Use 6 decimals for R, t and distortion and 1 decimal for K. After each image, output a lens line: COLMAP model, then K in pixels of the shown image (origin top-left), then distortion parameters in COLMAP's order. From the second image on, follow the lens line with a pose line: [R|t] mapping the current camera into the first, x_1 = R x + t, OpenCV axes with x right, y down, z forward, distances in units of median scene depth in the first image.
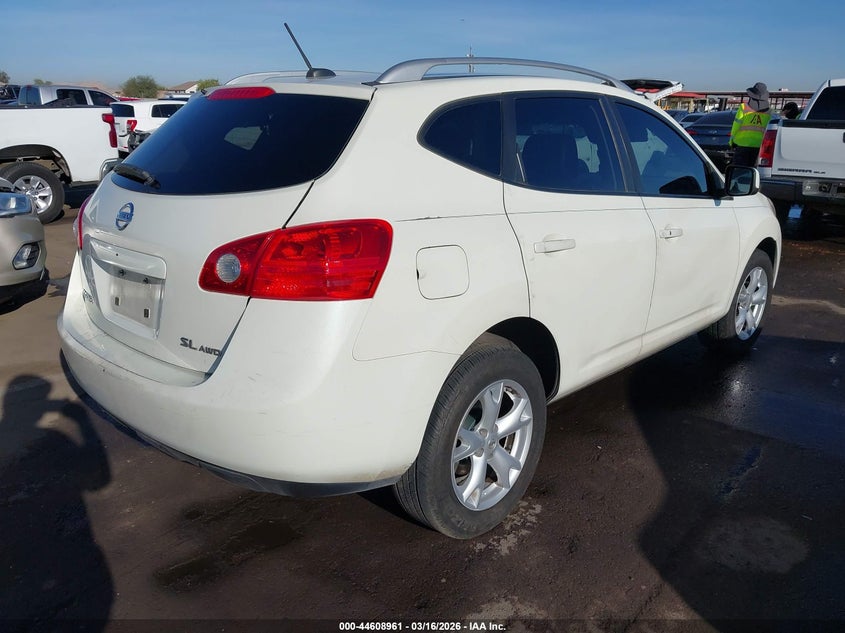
lens RADIAL K [[620.0, 0, 422.5], [0, 620.0, 316.5], [0, 0, 1]] dist [-0.008595, -0.002886]
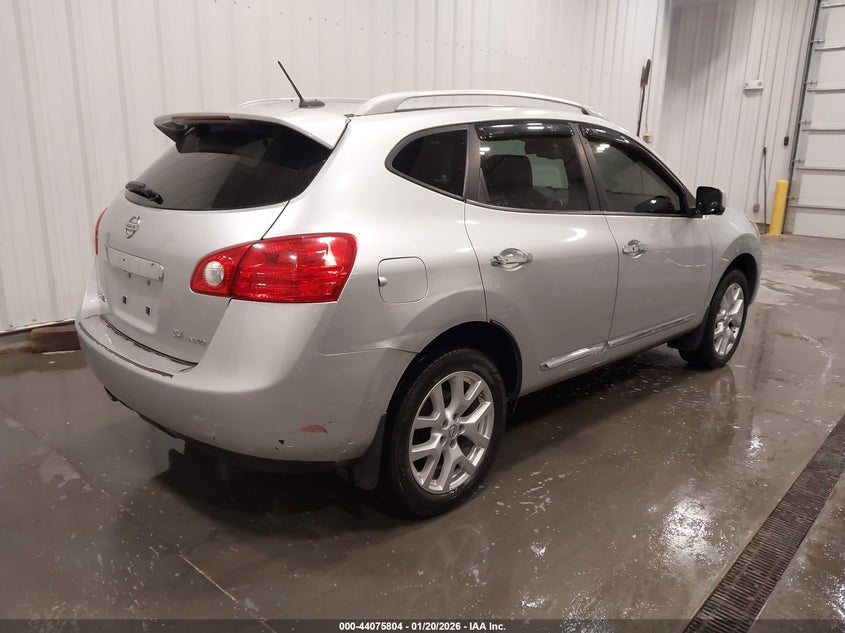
lens RADIAL K [[620.0, 0, 422.5], [0, 620.0, 316.5], [0, 0, 1]] dist [-0.008595, -0.002886]
pose [[0.998425, 0.016291, -0.053686, 0.127171], [-0.017506, 0.999599, -0.022241, 0.019891], [0.053302, 0.023145, 0.998310, -0.132806]]
